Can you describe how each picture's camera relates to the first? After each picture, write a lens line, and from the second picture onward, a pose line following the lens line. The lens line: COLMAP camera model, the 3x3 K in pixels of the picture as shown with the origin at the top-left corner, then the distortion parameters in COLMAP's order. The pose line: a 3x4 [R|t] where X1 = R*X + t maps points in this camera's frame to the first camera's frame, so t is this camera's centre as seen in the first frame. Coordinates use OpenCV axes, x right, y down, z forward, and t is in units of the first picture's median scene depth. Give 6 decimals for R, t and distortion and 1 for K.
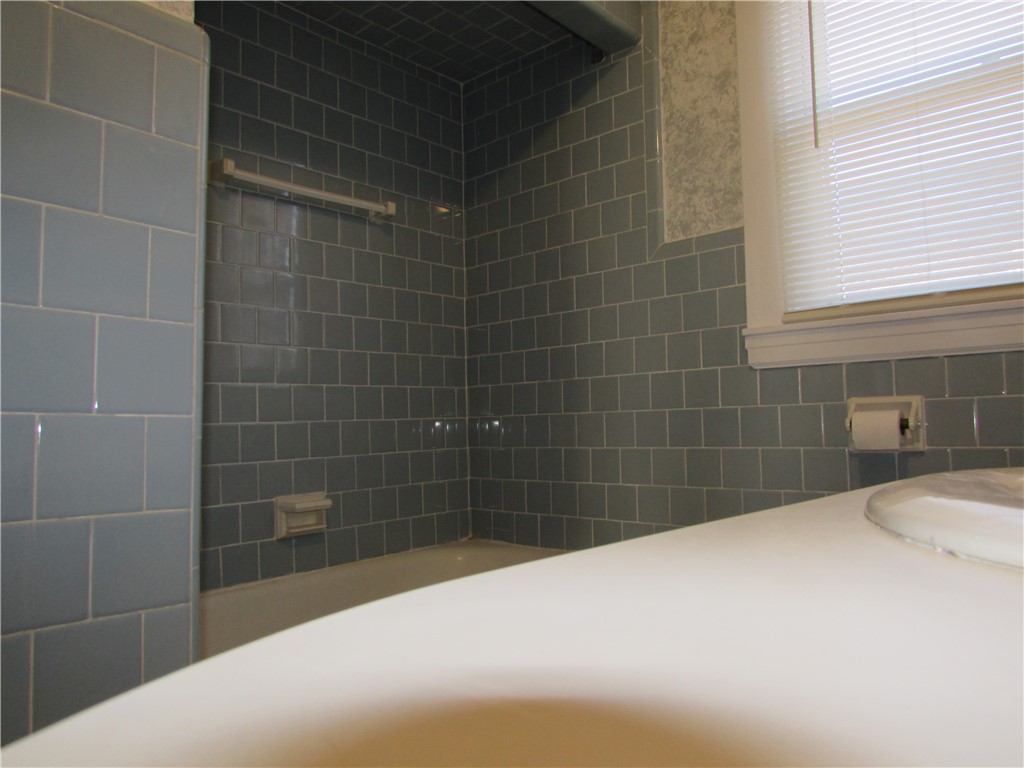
lens RADIAL K [[722.6, 0, 509.4], [0, 722.6, 385.1], [0, 0, 1]] dist [-0.033330, 0.007414]
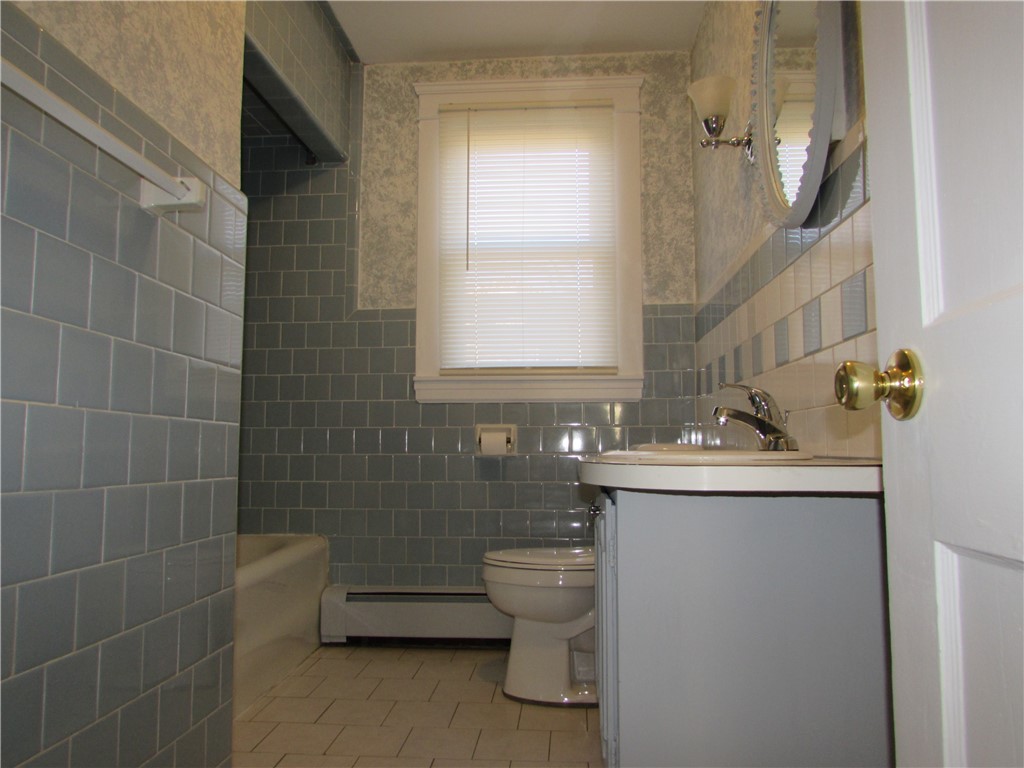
lens RADIAL K [[722.6, 0, 514.5], [0, 722.6, 382.7], [0, 0, 1]] dist [-0.033330, 0.007414]
pose [[0.790084, 0.066401, 0.609391, -0.409644], [-0.048941, 0.997775, -0.045269, -0.005611], [-0.611042, 0.005942, 0.791576, -0.318323]]
